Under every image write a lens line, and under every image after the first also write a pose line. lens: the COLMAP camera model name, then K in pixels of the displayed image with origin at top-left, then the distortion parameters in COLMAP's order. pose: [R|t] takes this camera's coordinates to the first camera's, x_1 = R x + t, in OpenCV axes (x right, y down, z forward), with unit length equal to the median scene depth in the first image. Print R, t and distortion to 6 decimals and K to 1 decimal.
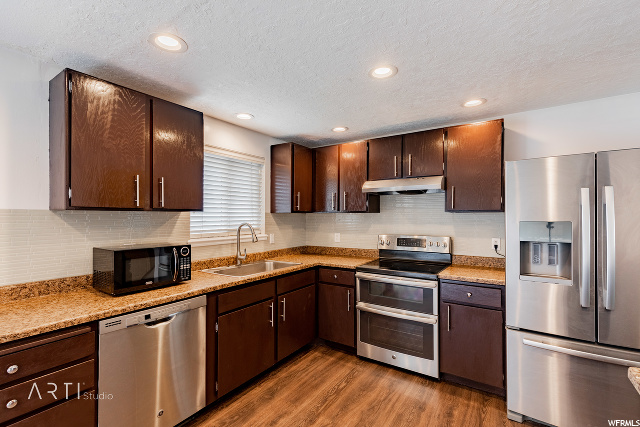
lens RADIAL K [[293.4, 0, 321.9], [0, 293.4, 217.2], [0, 0, 1]] dist [0.010239, -0.001969]
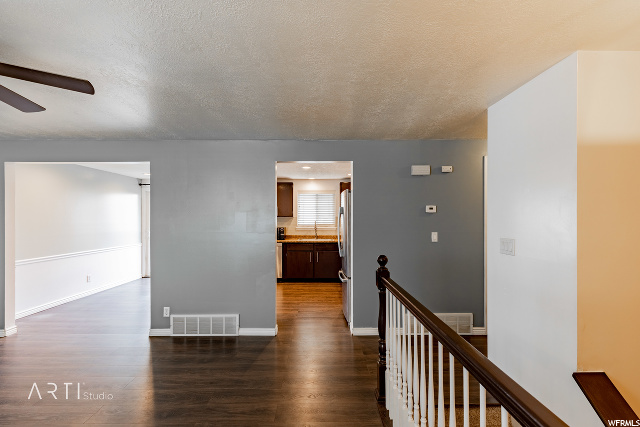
lens RADIAL K [[293.4, 0, 320.5], [0, 293.4, 215.2], [0, 0, 1]] dist [0.010239, -0.001969]
pose [[0.562613, -0.003783, -0.826712, 1.982240], [-0.001702, 0.999982, -0.005734, -0.019164], [0.826719, 0.004633, 0.562596, -0.359294]]
